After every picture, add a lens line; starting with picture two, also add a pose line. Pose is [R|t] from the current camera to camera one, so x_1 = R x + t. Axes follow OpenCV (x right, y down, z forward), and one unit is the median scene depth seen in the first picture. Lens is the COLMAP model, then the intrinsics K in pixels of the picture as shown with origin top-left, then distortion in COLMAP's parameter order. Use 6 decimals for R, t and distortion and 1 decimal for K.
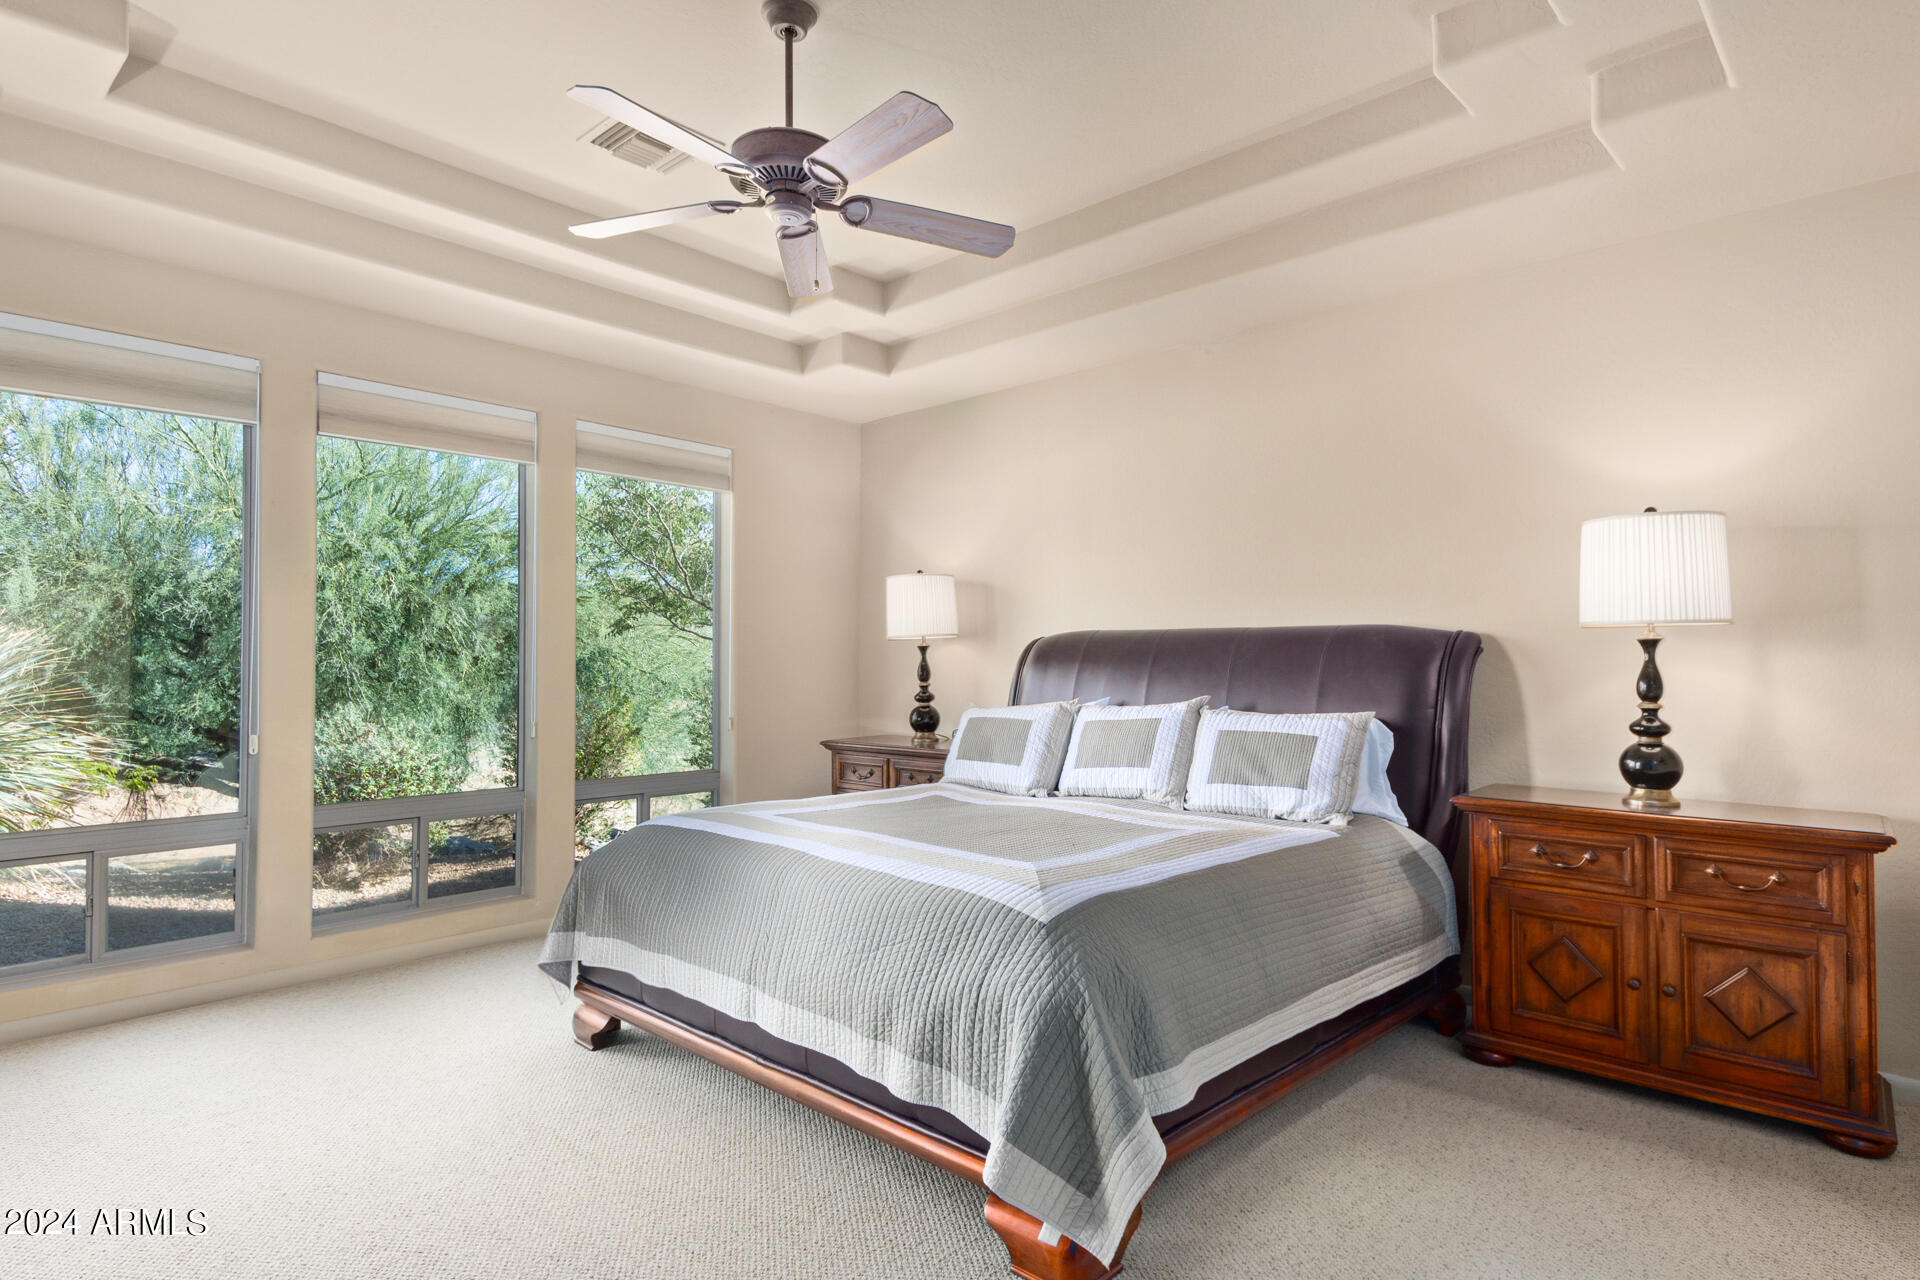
lens RADIAL K [[1017.9, 0, 966.9], [0, 1017.9, 666.0], [0, 0, 1]] dist [0.036206, -0.012845]
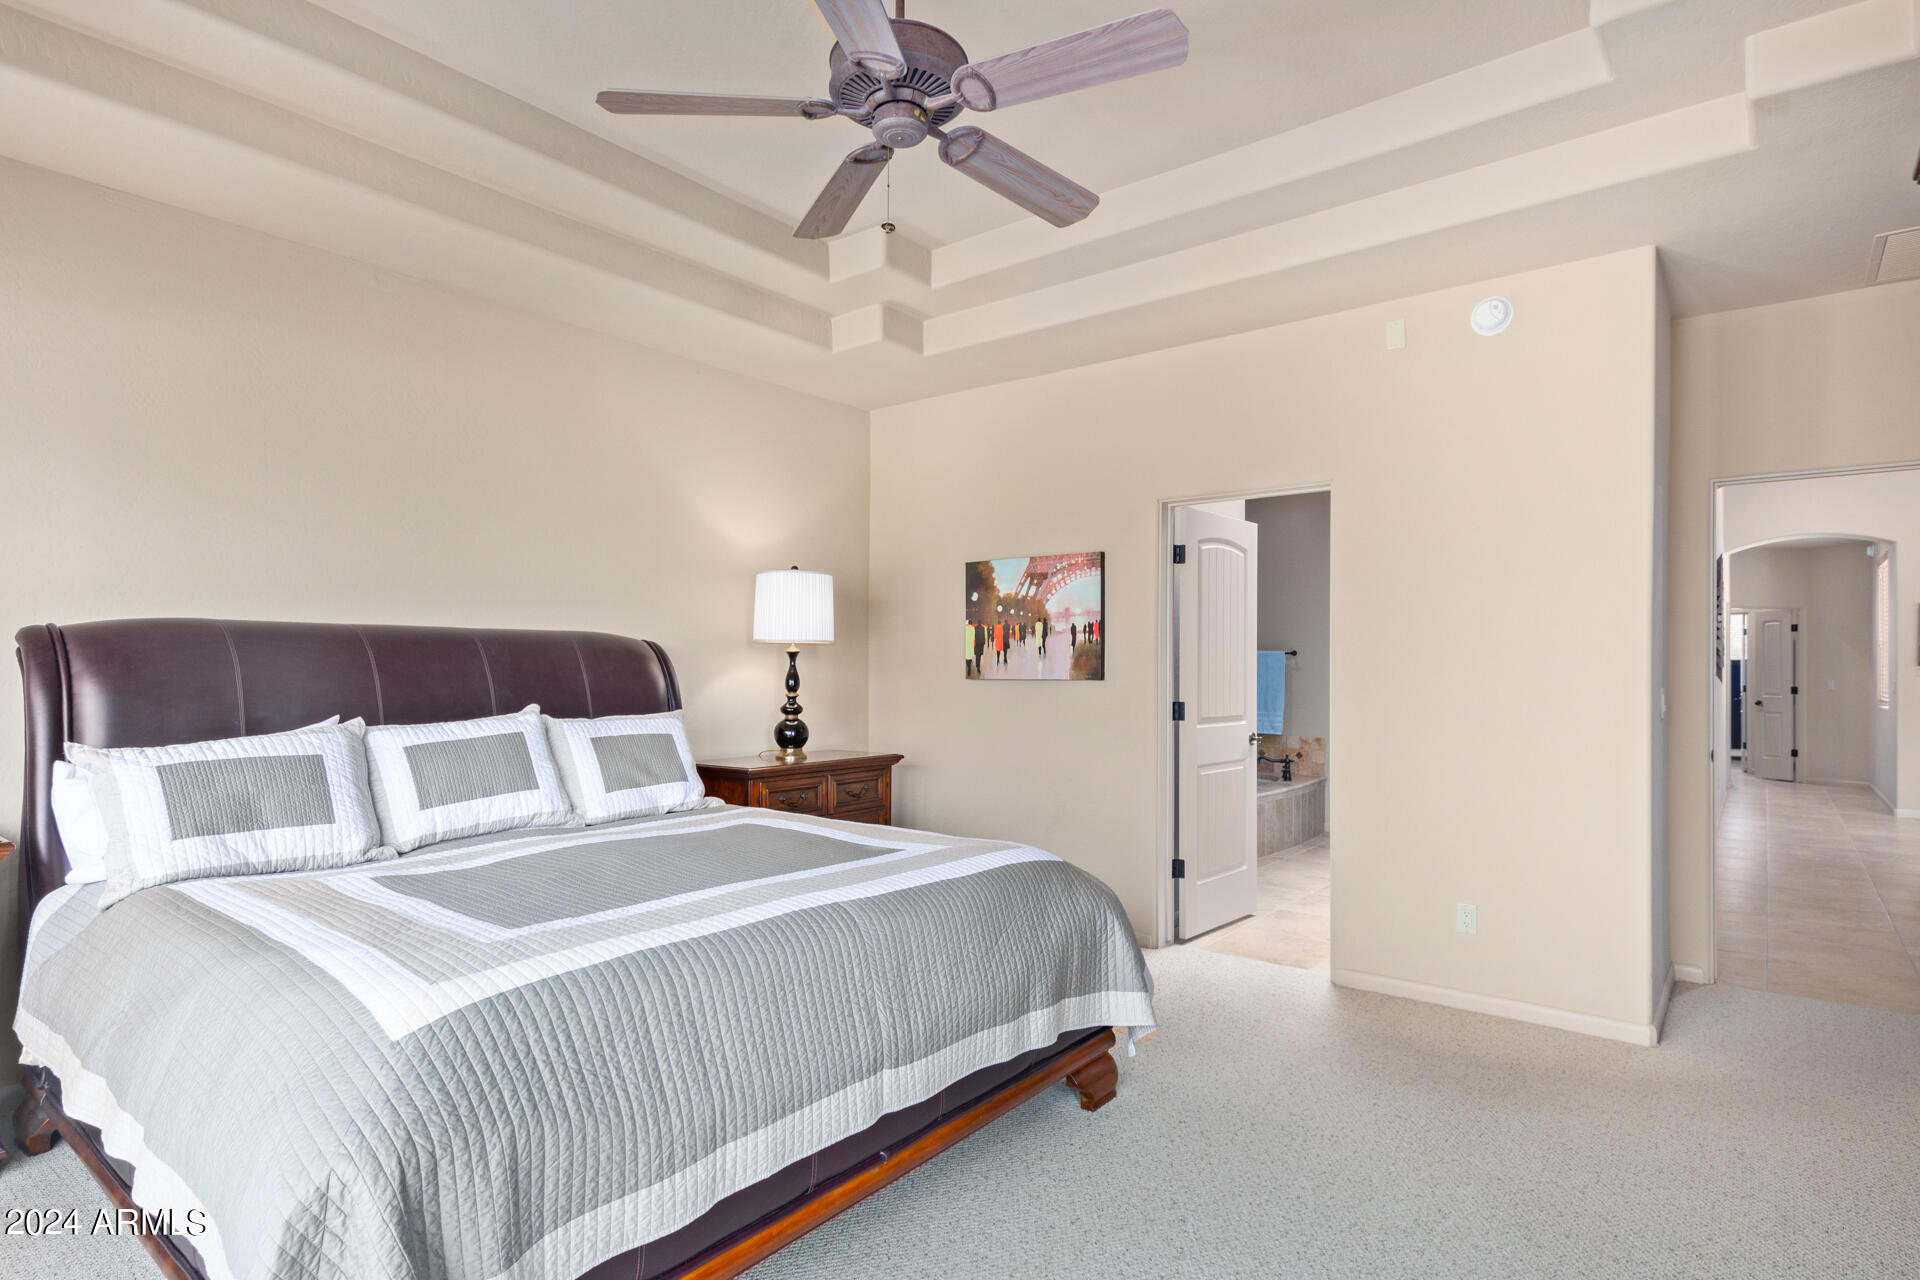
lens RADIAL K [[1017.9, 0, 966.9], [0, 1017.9, 666.0], [0, 0, 1]] dist [0.036206, -0.012845]
pose [[-0.082490, -0.003063, 0.996587, -0.891254], [-0.002507, 0.999993, 0.002866, -0.009706], [-0.996589, -0.002262, -0.082497, 0.871606]]
